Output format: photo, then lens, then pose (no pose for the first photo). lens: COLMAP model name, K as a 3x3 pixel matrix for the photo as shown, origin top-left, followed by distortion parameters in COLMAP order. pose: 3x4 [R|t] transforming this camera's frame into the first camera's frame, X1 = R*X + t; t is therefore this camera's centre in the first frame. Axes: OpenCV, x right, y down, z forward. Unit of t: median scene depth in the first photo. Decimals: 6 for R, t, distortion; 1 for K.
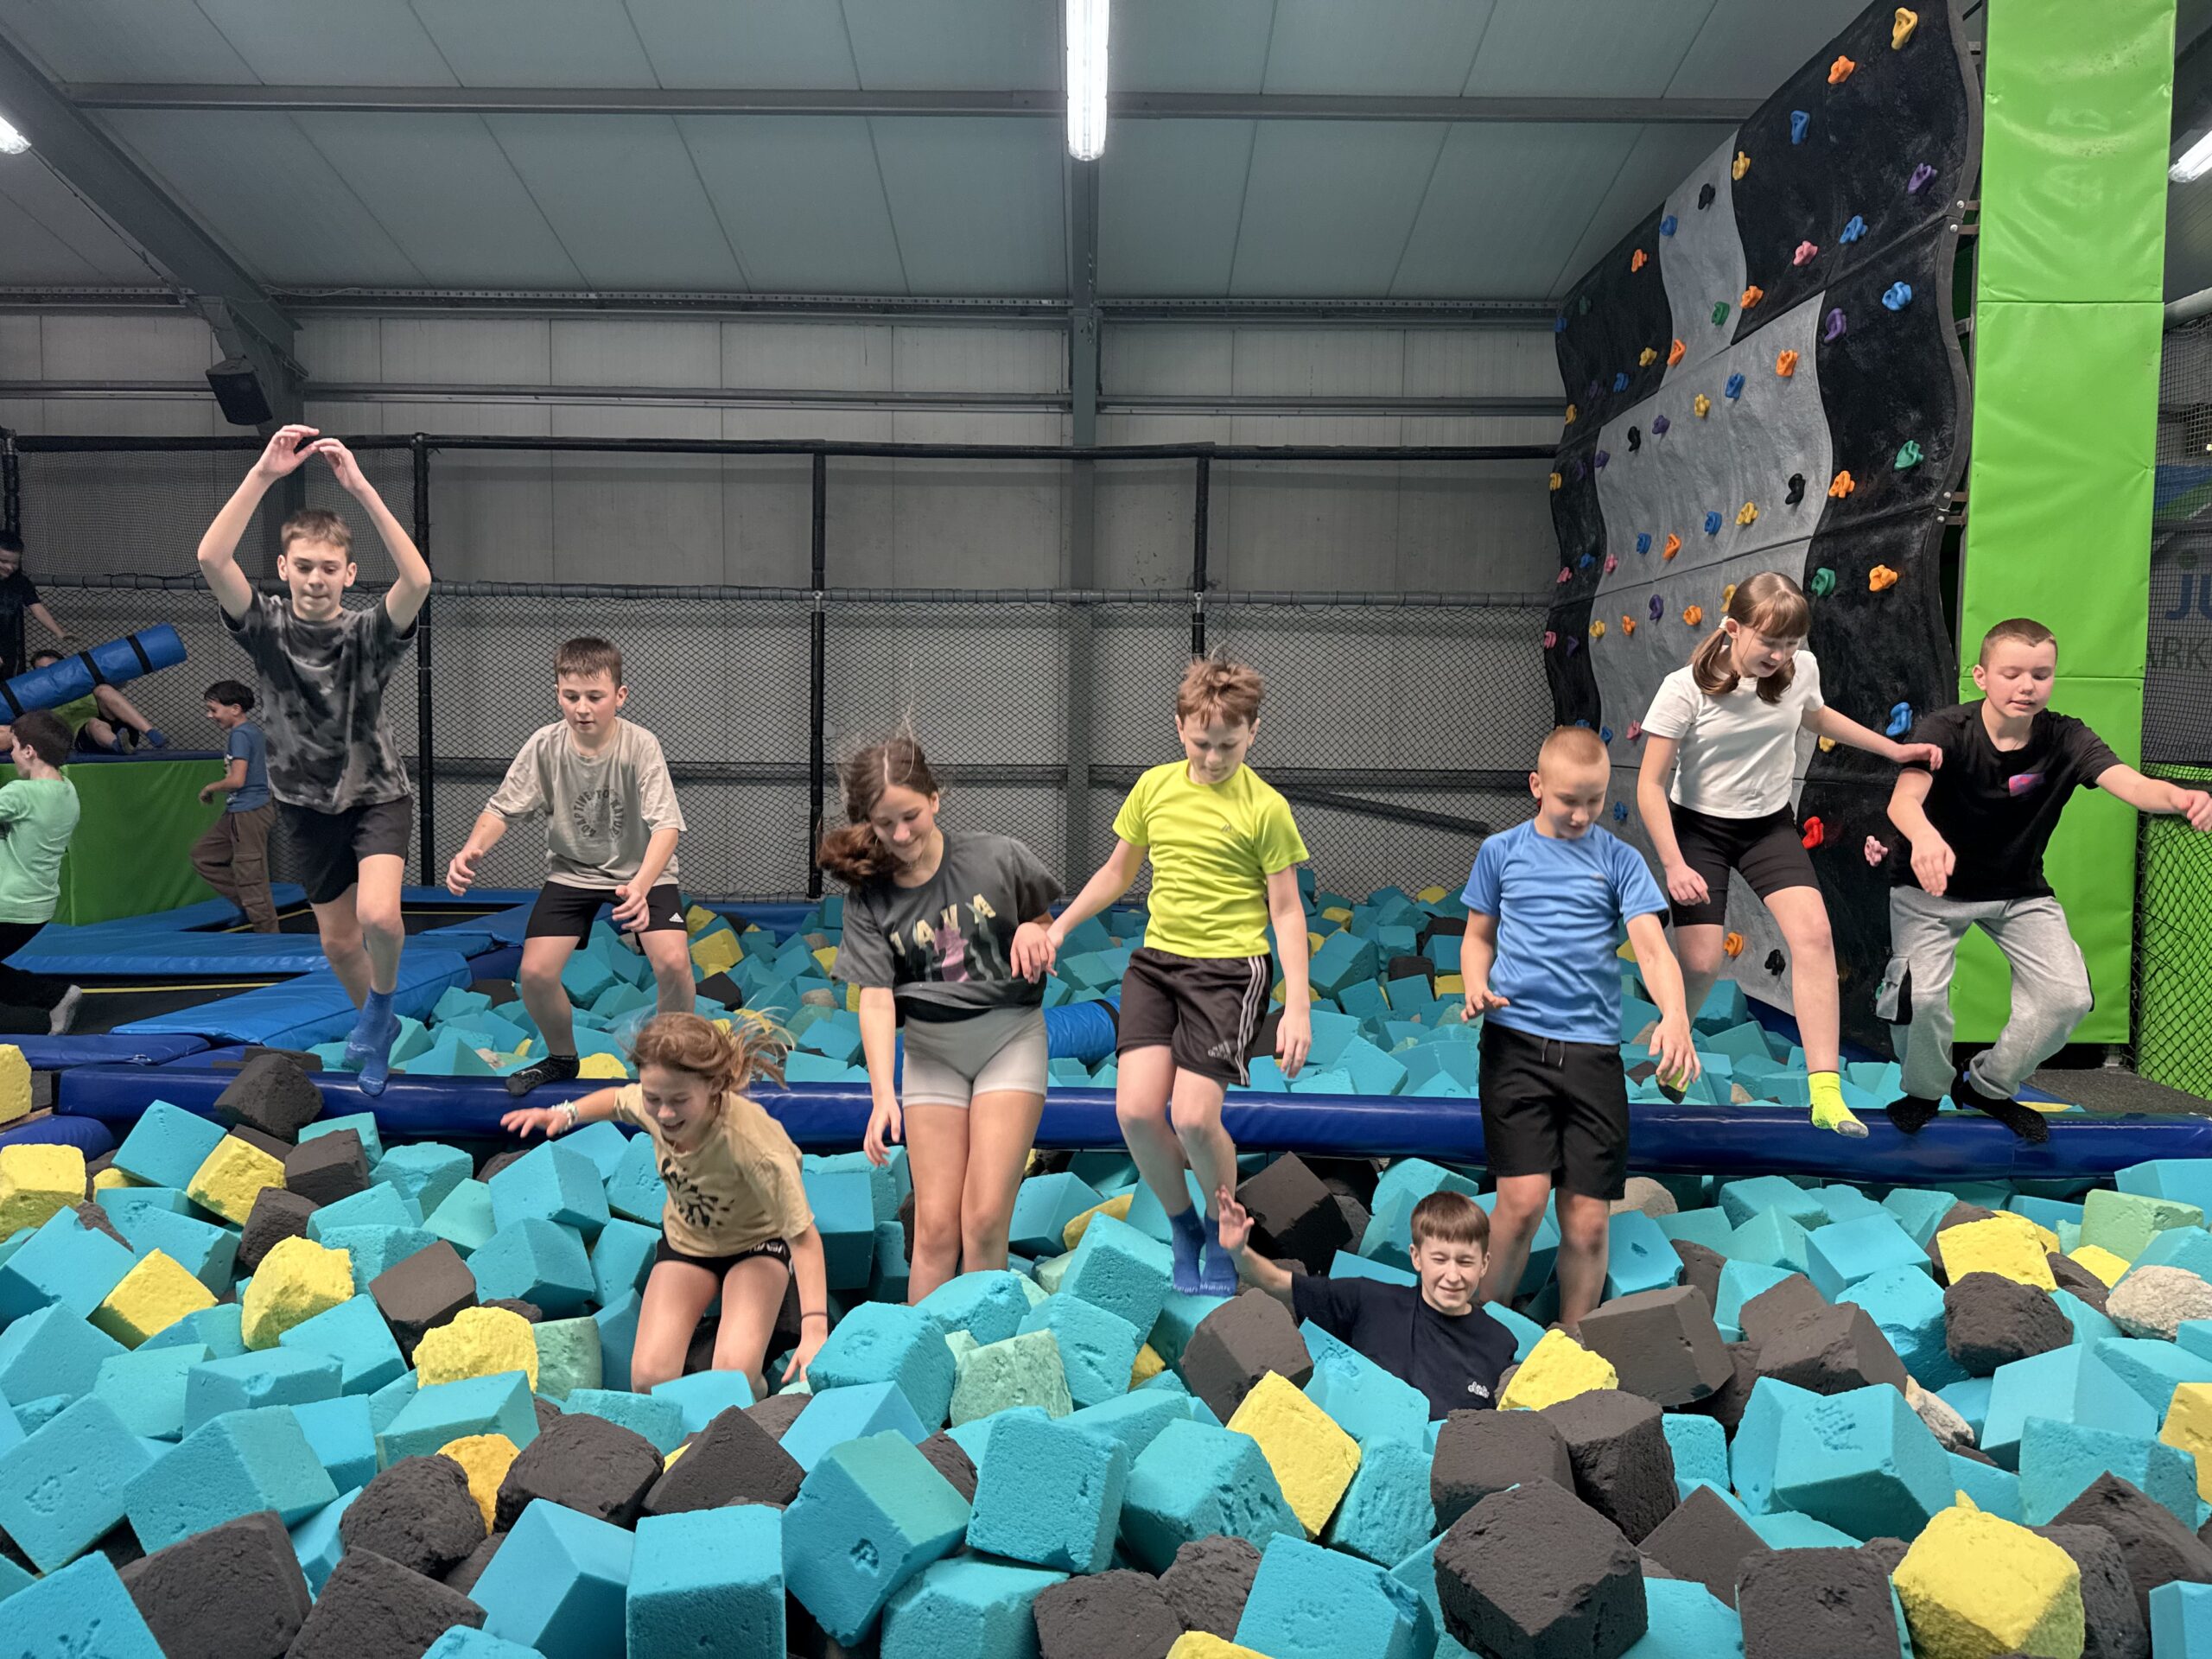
lens RADIAL K [[1597.1, 0, 1090.0], [0, 1597.1, 817.4], [0, 0, 1]] dist [0.057982, -0.053596]
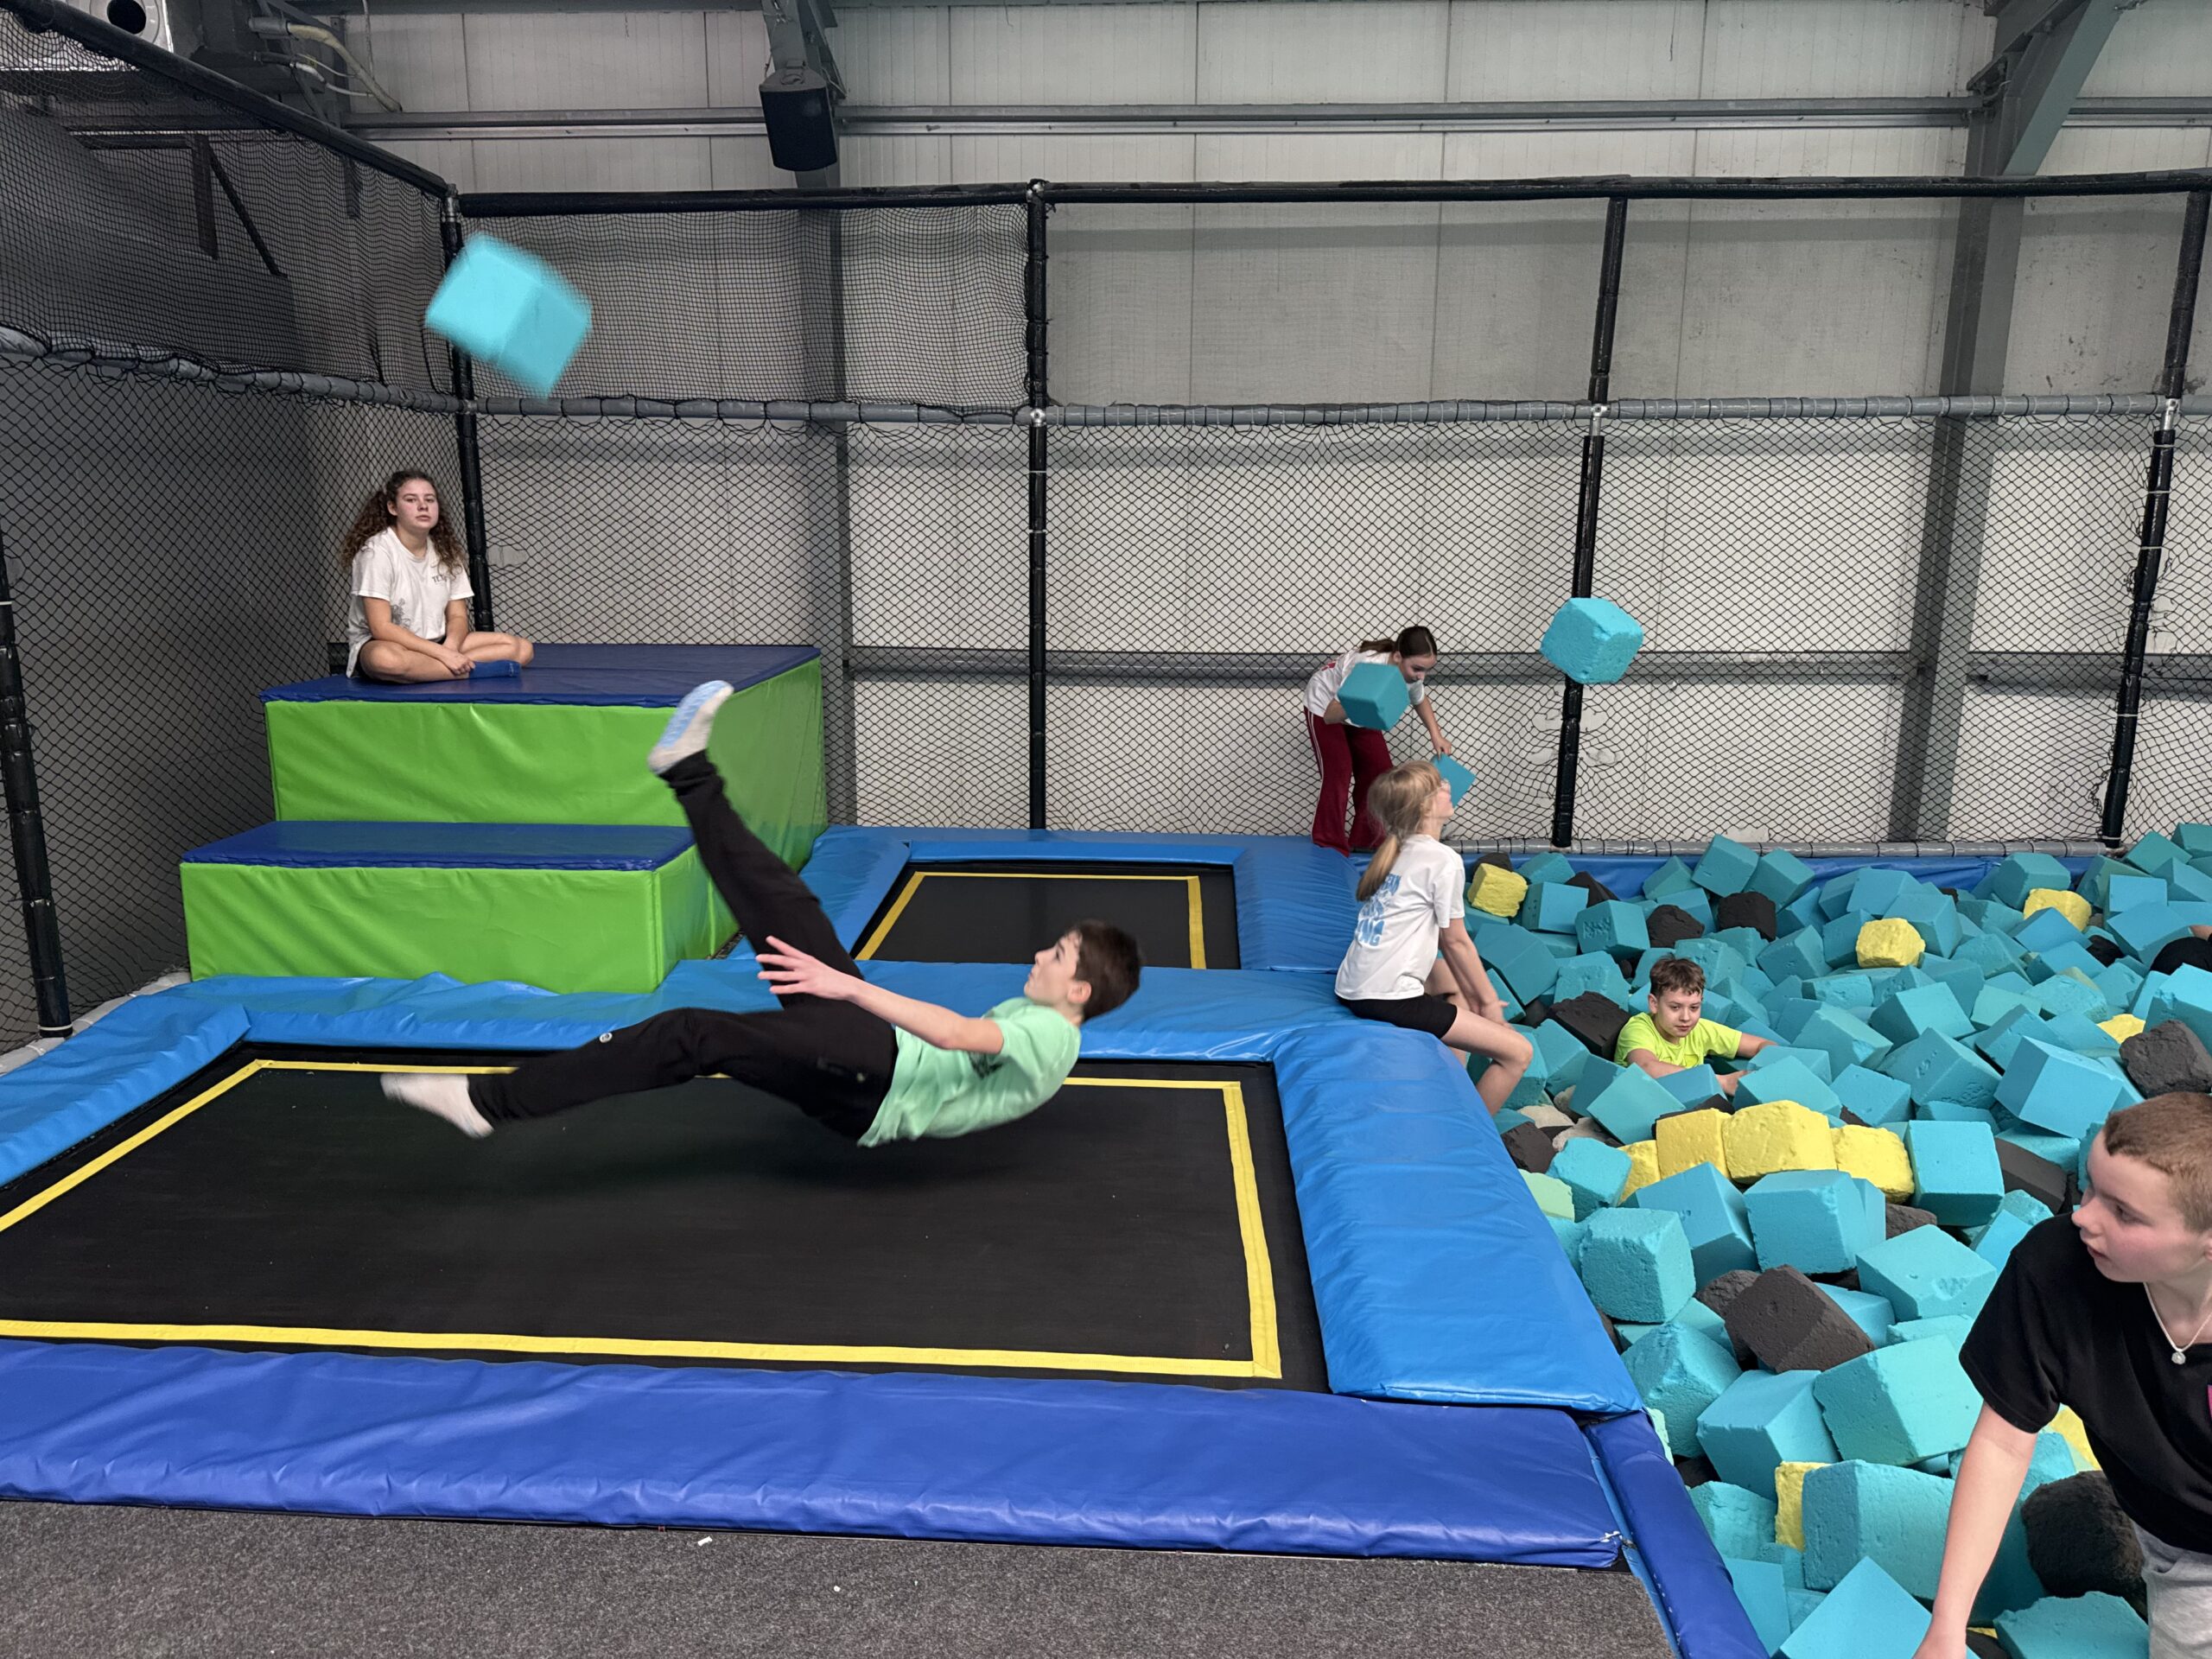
lens RADIAL K [[1597.1, 0, 1102.6], [0, 1597.1, 821.1], [0, 0, 1]] dist [0.057982, -0.053596]
pose [[0.999687, -0.006887, -0.024055, -0.367067], [0.010109, 0.990591, 0.136483, -0.061683], [0.022889, -0.136684, 0.990350, 0.286352]]
